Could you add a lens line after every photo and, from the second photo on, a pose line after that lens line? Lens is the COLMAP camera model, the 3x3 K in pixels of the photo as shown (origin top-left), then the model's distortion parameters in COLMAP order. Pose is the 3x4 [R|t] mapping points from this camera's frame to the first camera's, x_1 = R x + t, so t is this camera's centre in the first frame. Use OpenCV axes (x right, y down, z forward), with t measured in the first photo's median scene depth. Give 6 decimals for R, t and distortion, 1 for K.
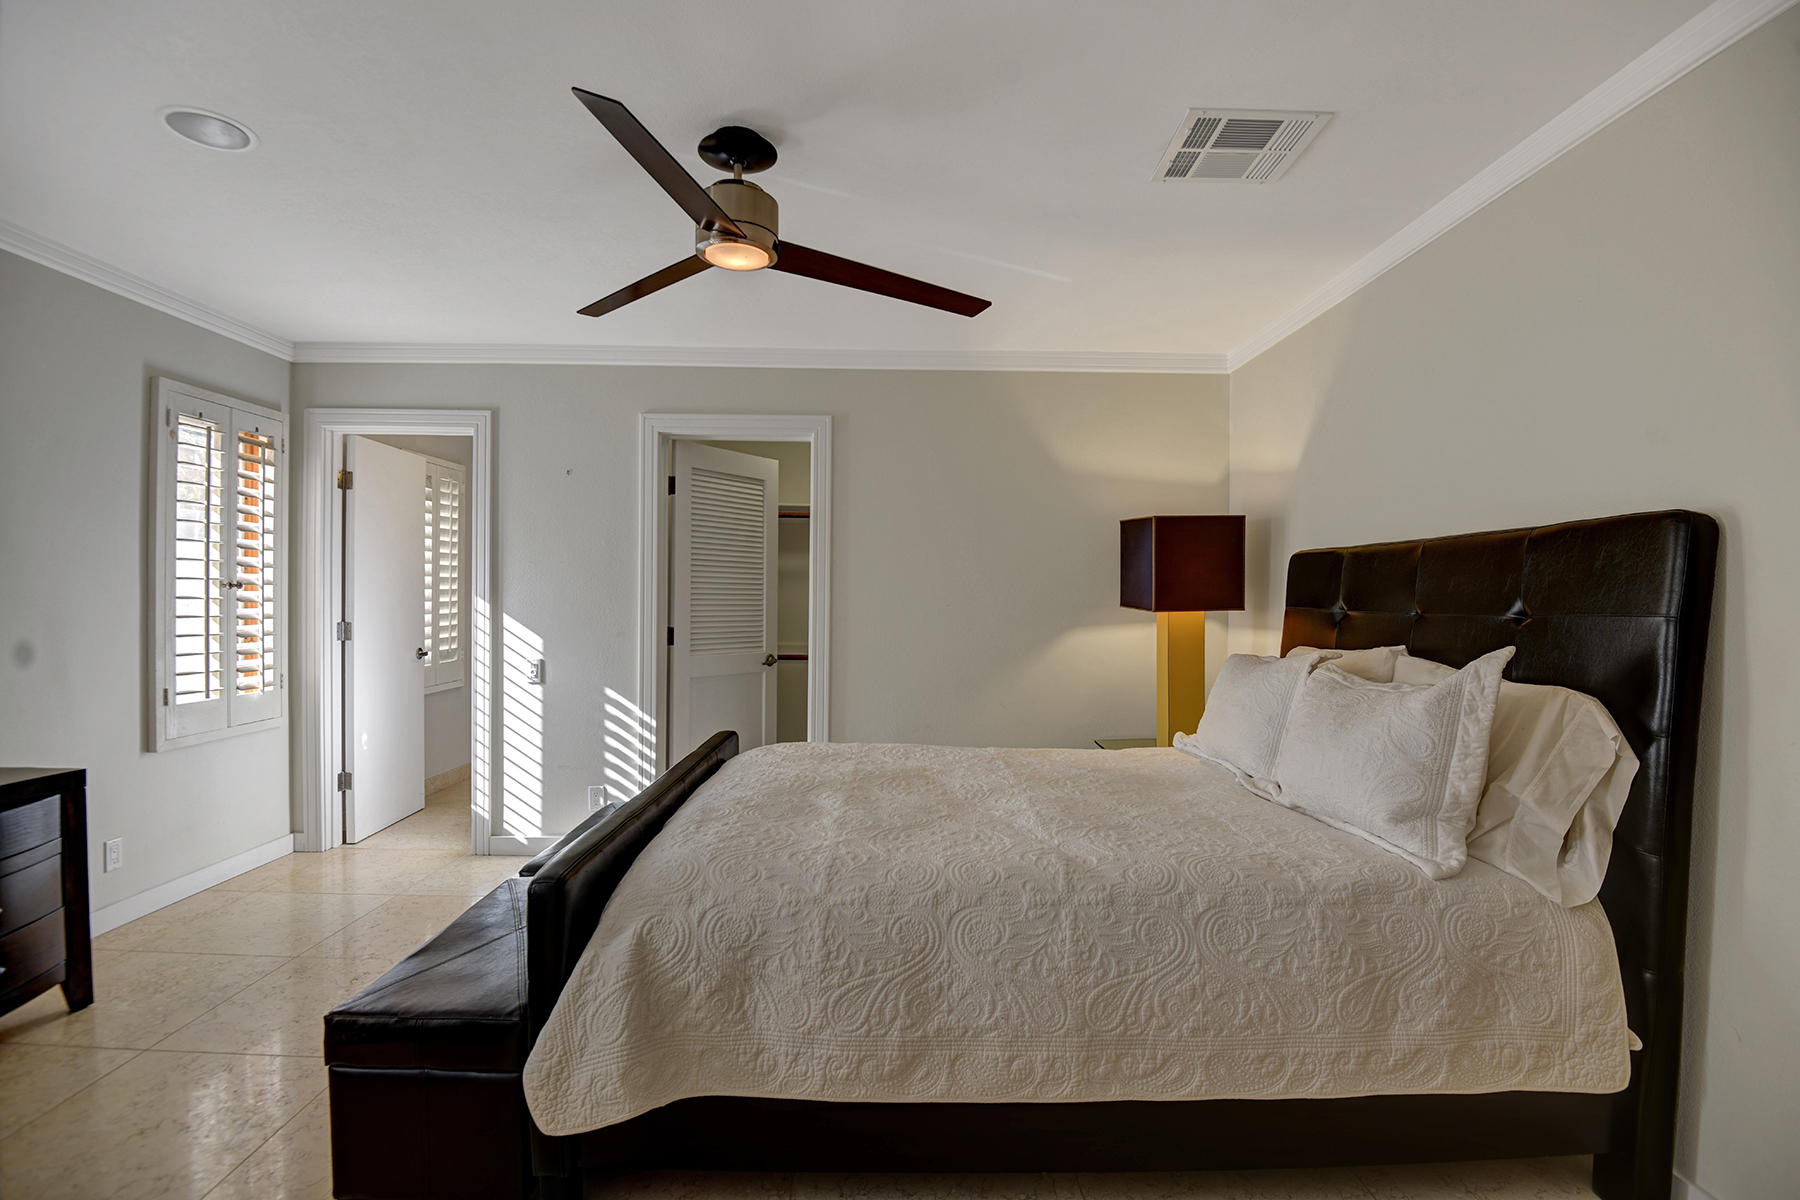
lens RADIAL K [[834.7, 0, 905.8], [0, 834.7, 594.7], [0, 0, 1]] dist [-0.004385, -0.013221]
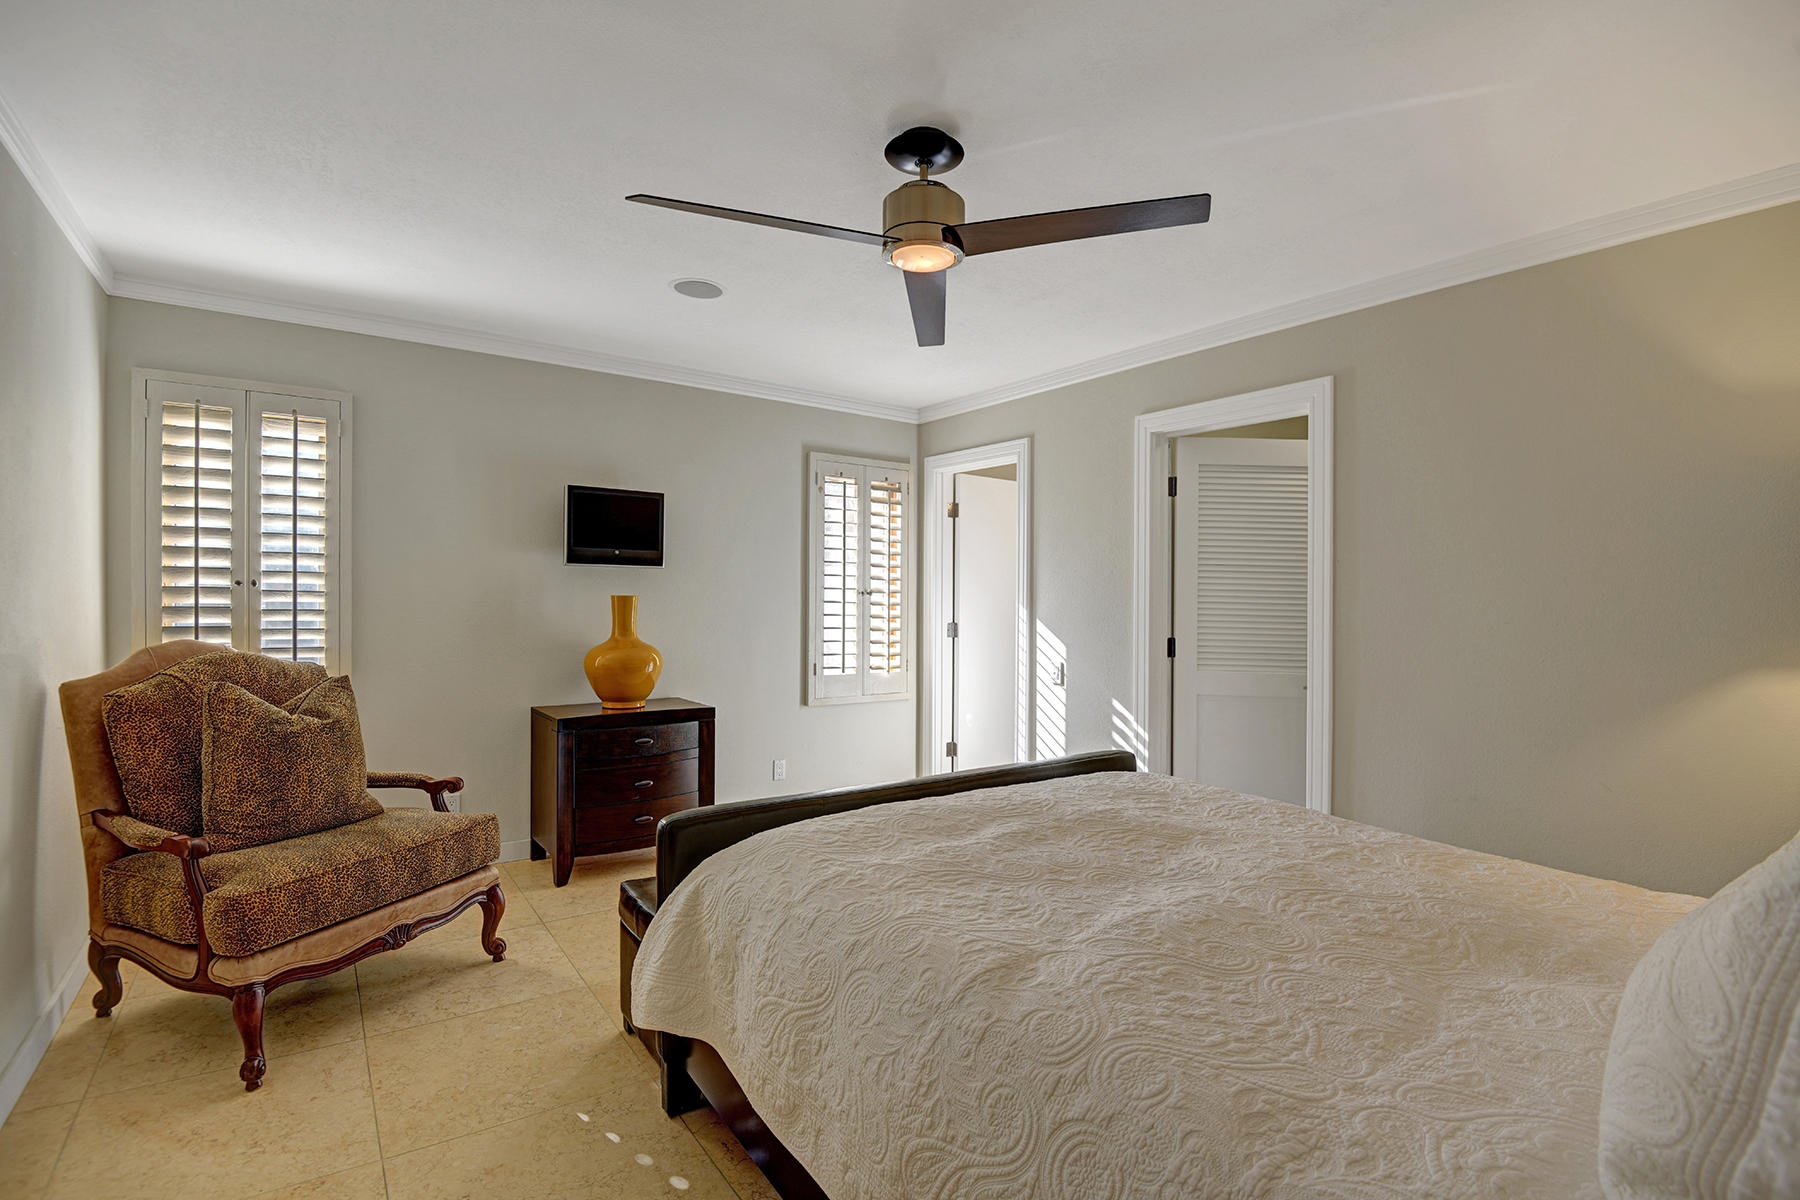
lens RADIAL K [[834.7, 0, 920.8], [0, 834.7, 599.1], [0, 0, 1]] dist [-0.004385, -0.013221]
pose [[0.571176, 0.003458, -0.820820, 0.391806], [-0.011565, 0.999926, -0.003835, 0.002603], [0.820746, 0.011683, 0.571174, 0.277812]]
